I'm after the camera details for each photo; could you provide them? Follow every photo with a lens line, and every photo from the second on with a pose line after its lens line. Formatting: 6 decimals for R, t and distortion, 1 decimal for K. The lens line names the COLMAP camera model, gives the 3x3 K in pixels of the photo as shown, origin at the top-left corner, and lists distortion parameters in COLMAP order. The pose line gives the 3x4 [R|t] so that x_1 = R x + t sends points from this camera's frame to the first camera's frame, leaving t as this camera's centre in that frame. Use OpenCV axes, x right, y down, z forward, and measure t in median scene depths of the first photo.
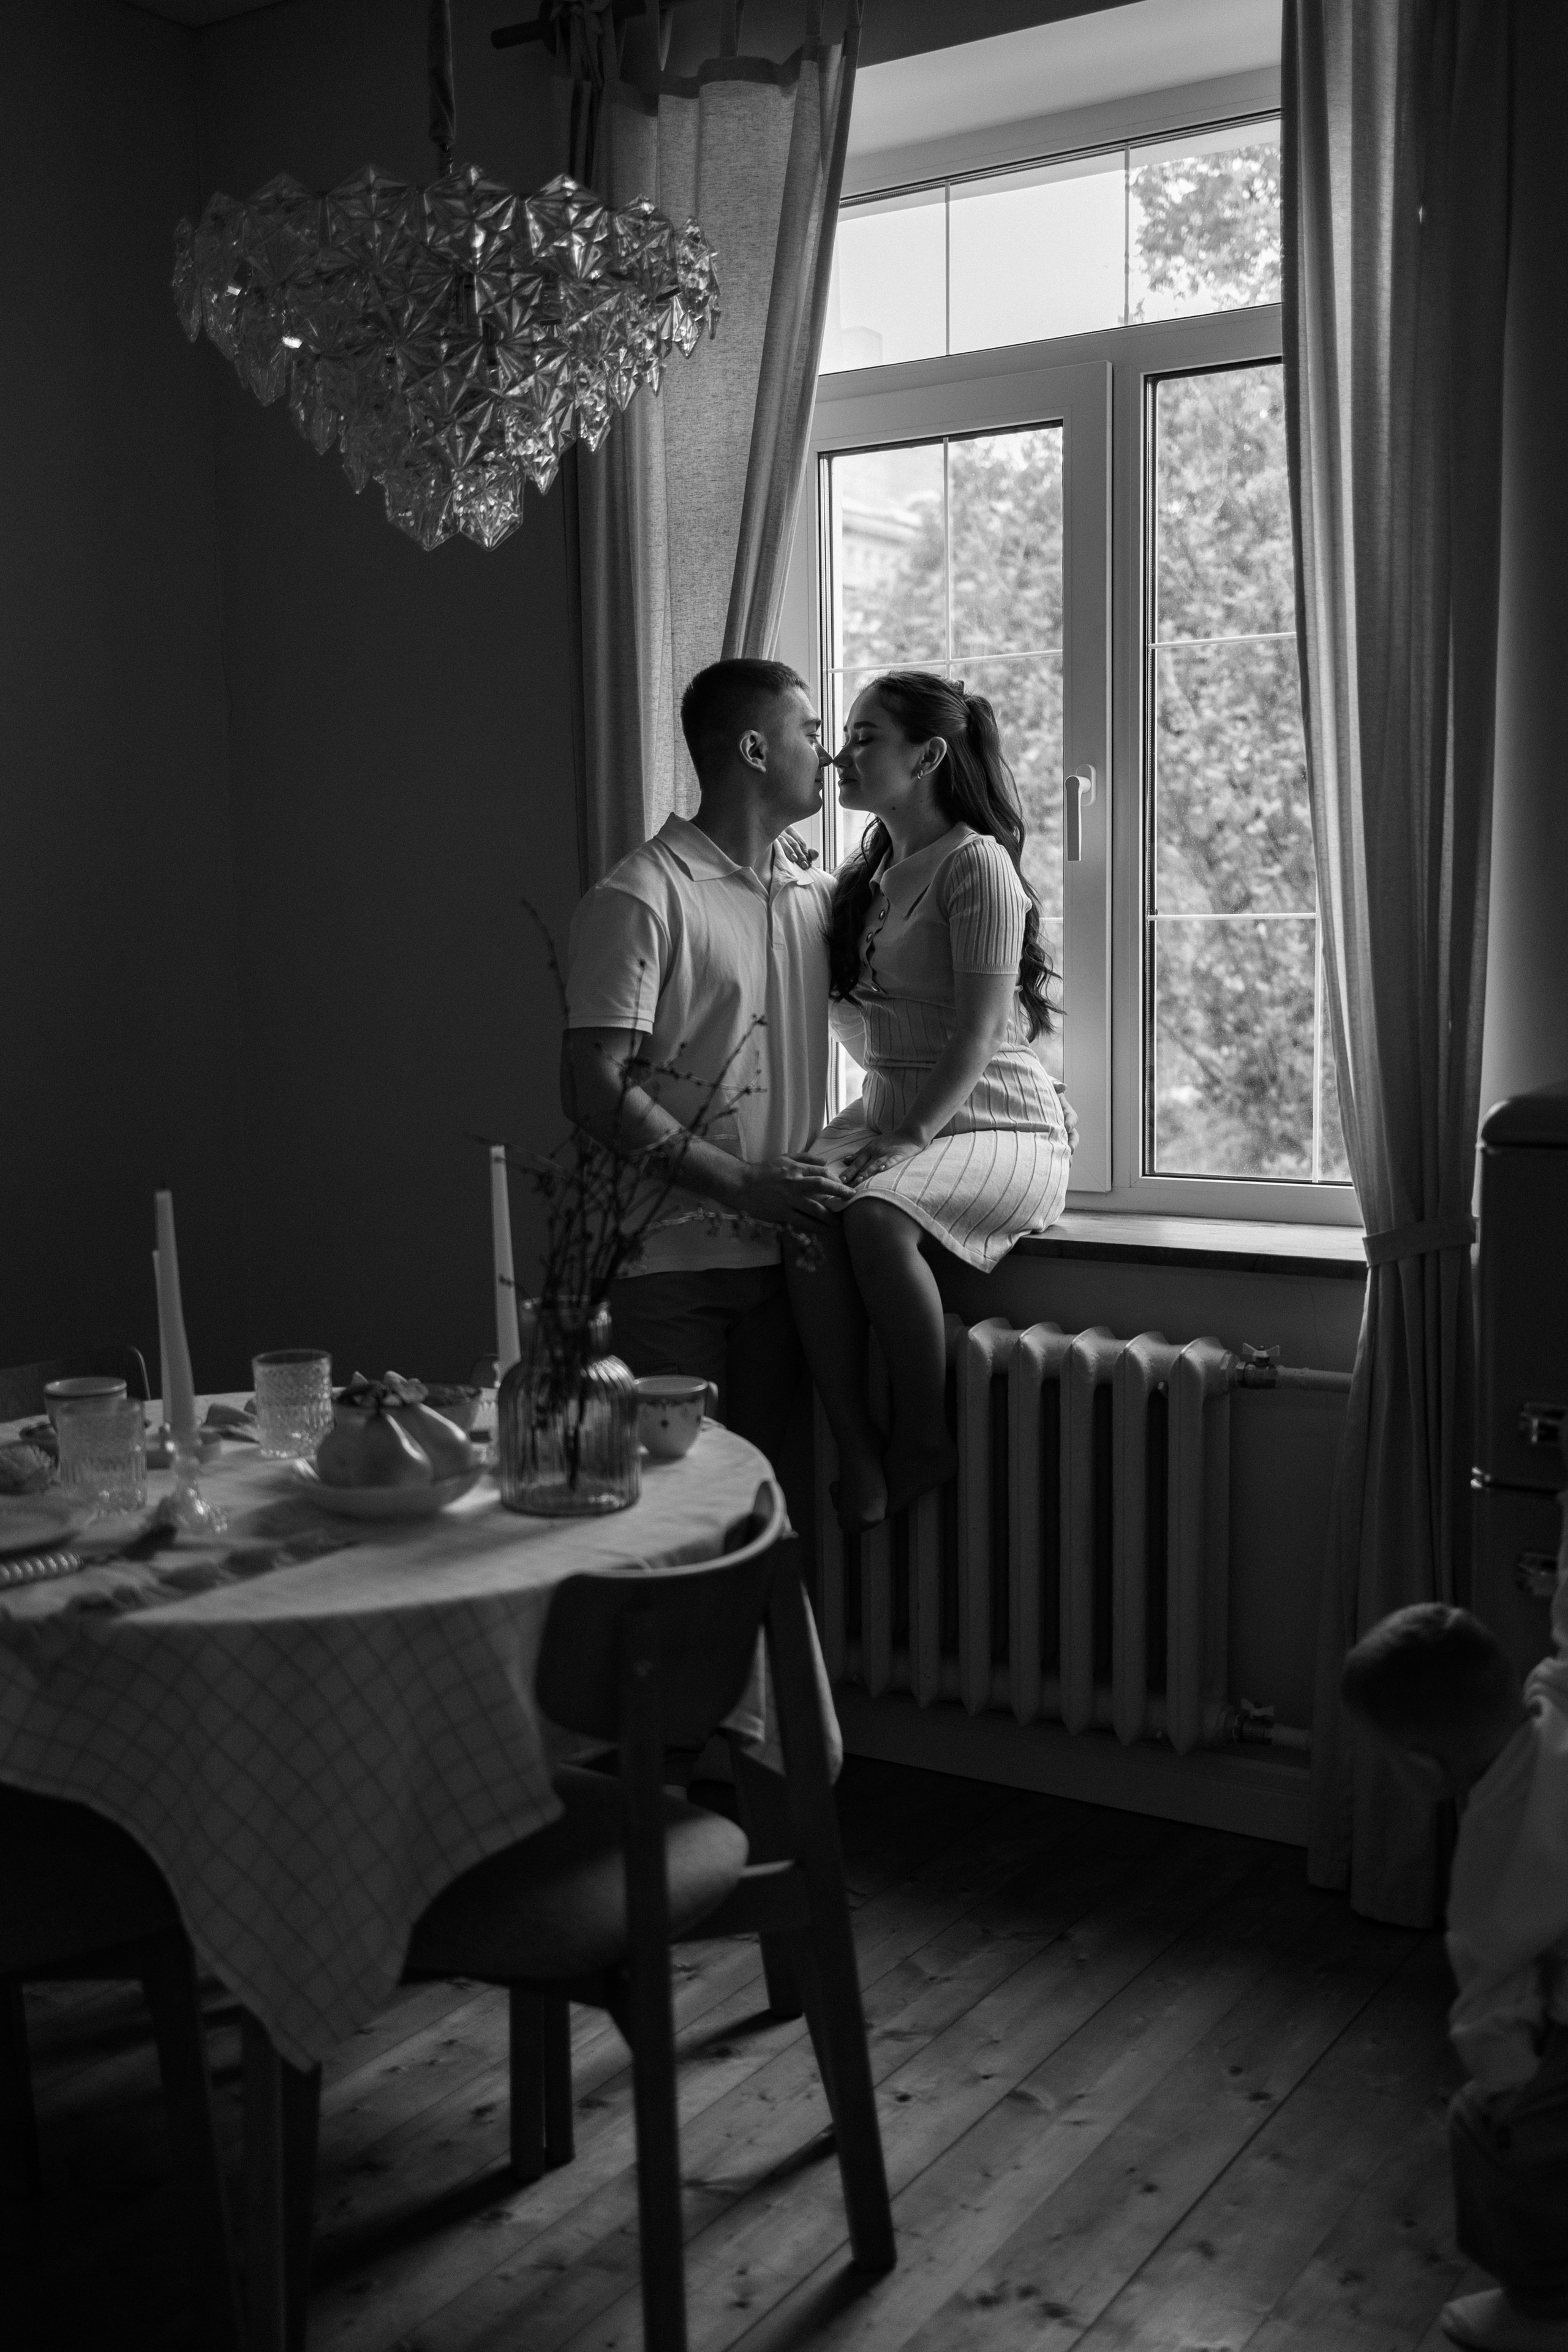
lens RADIAL K [[2669.3, 0, 824.9], [0, 2669.3, 1156.8], [0, 0, 1]] dist [0.056090, 0.000000]
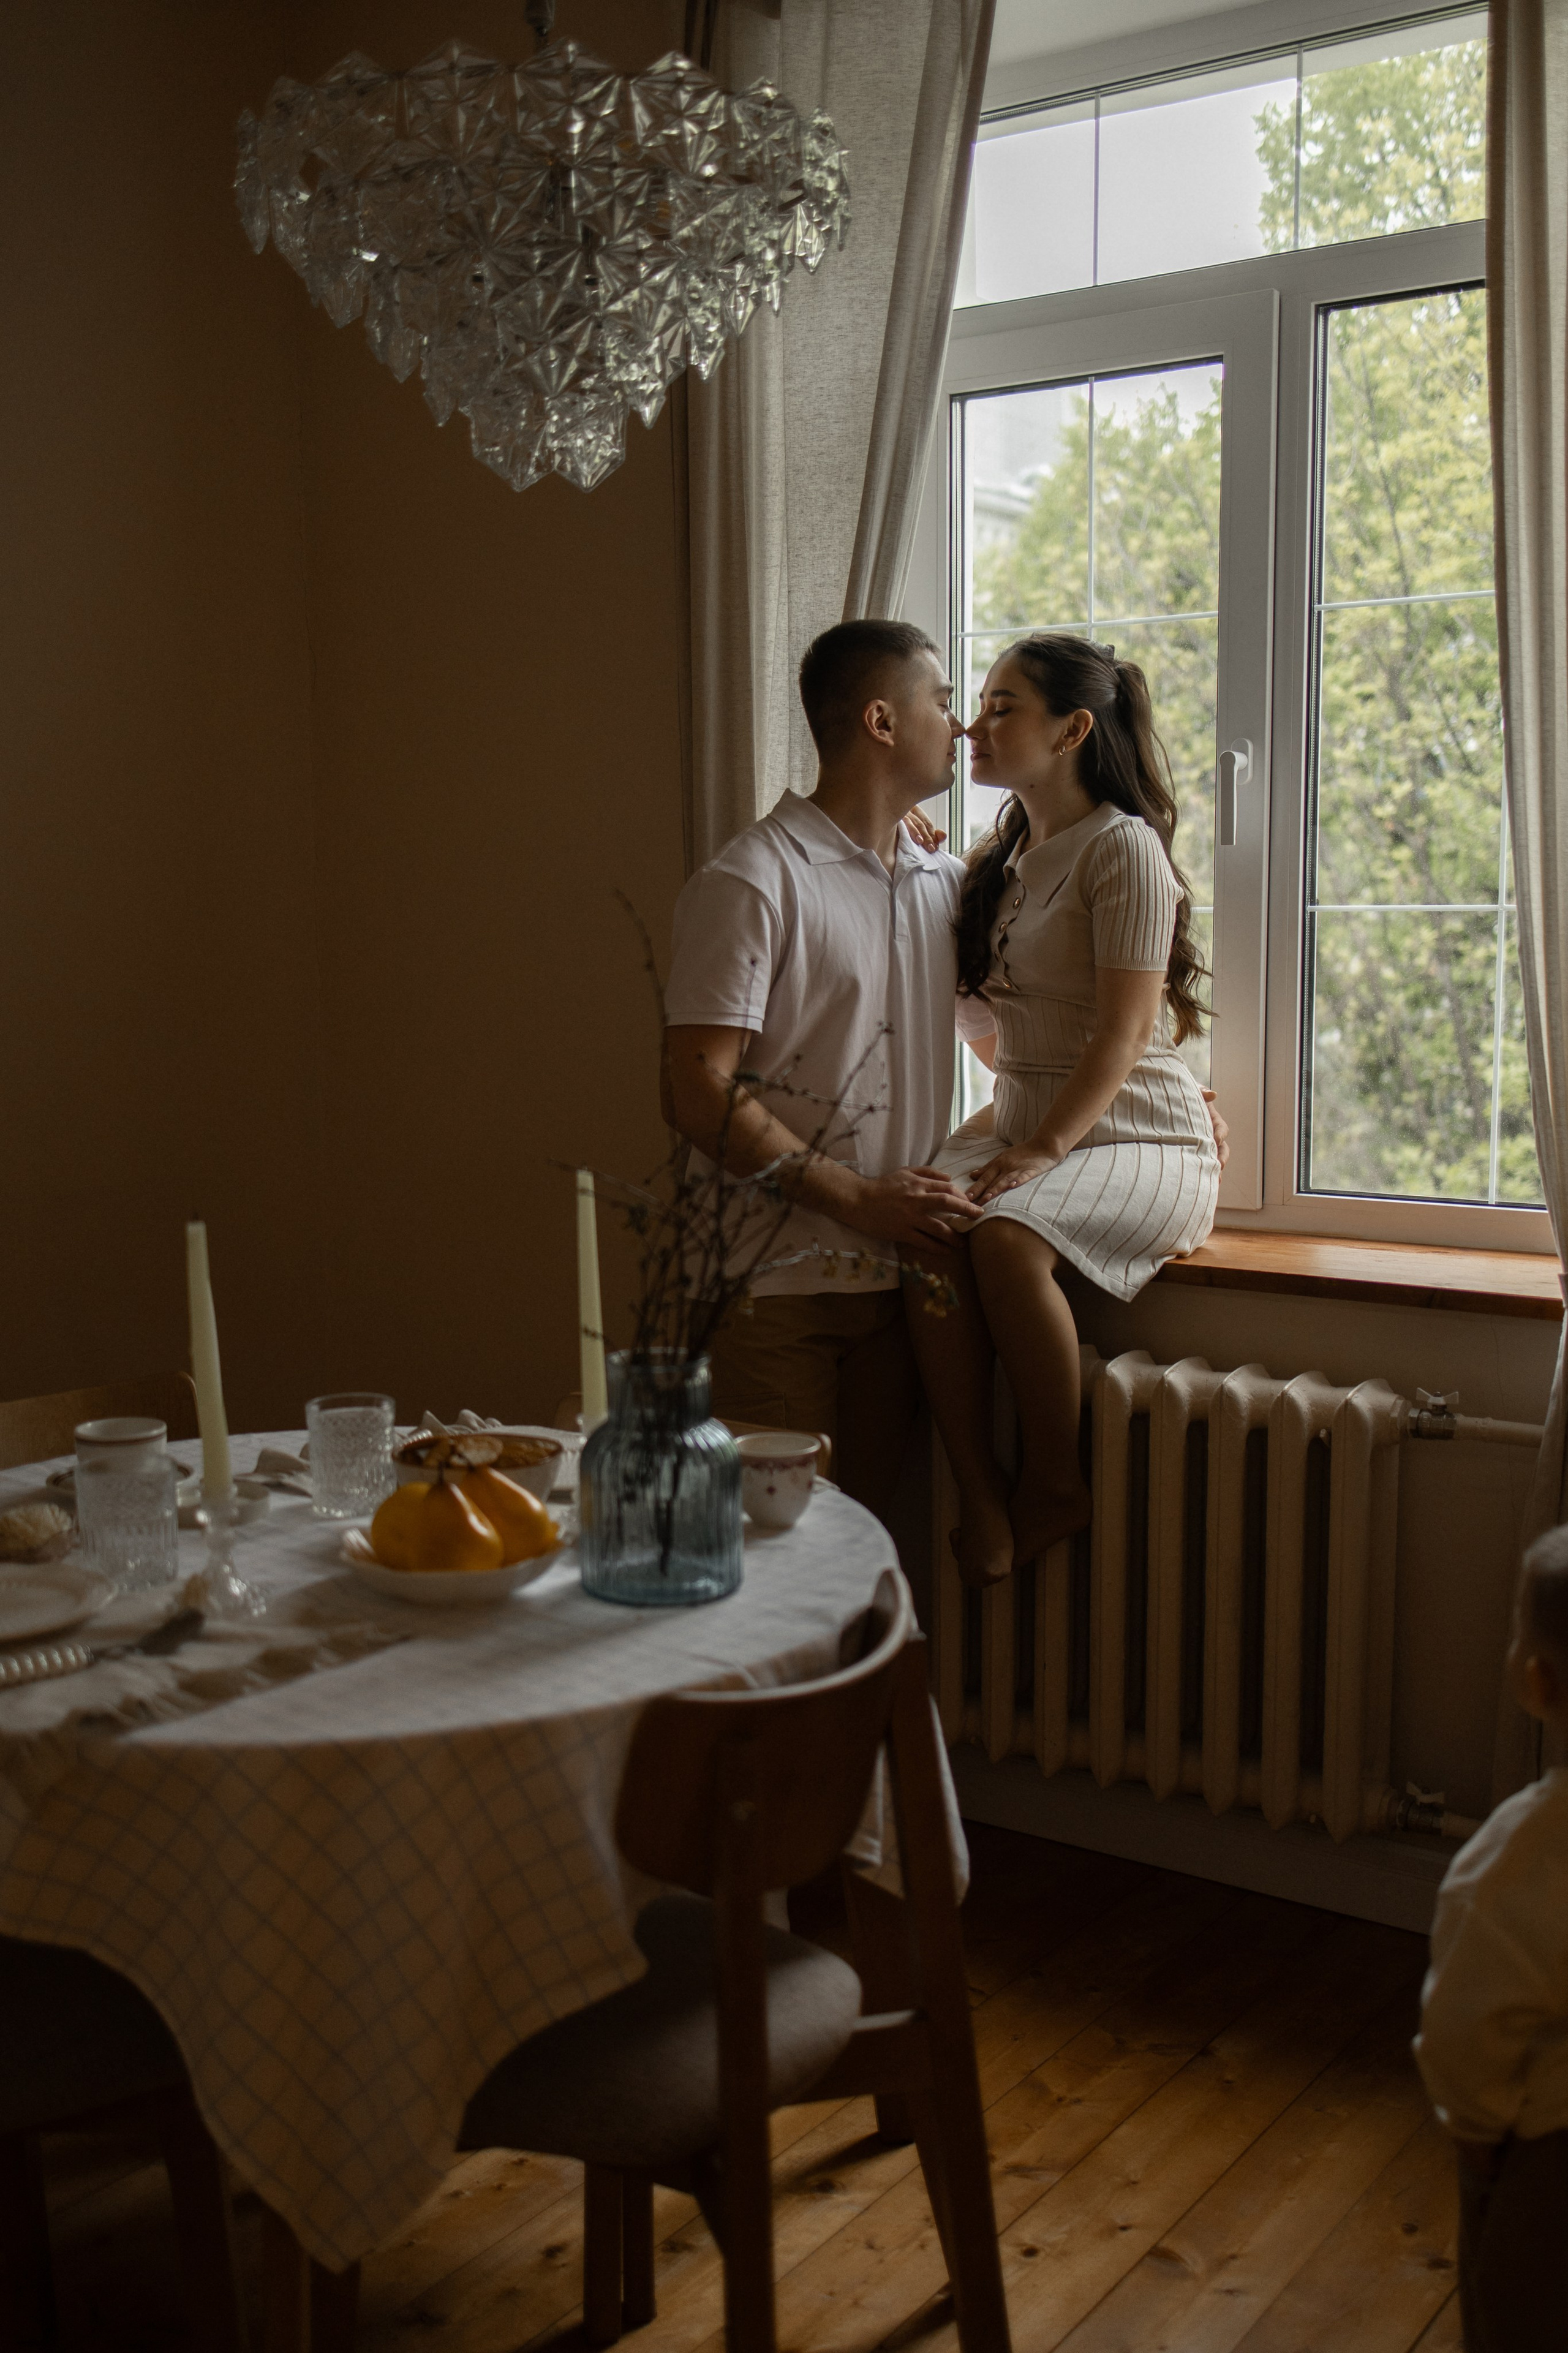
lens RADIAL K [[2670.2, 0, 811.5], [0, 2670.2, 1170.8], [0, 0, 1]] dist [0.056090, 0.000000]
pose [[0.998936, 0.014639, -0.043734, -0.008965], [-0.014034, 0.999802, 0.014115, -0.014987], [0.043932, -0.013486, 0.998943, 0.115754]]
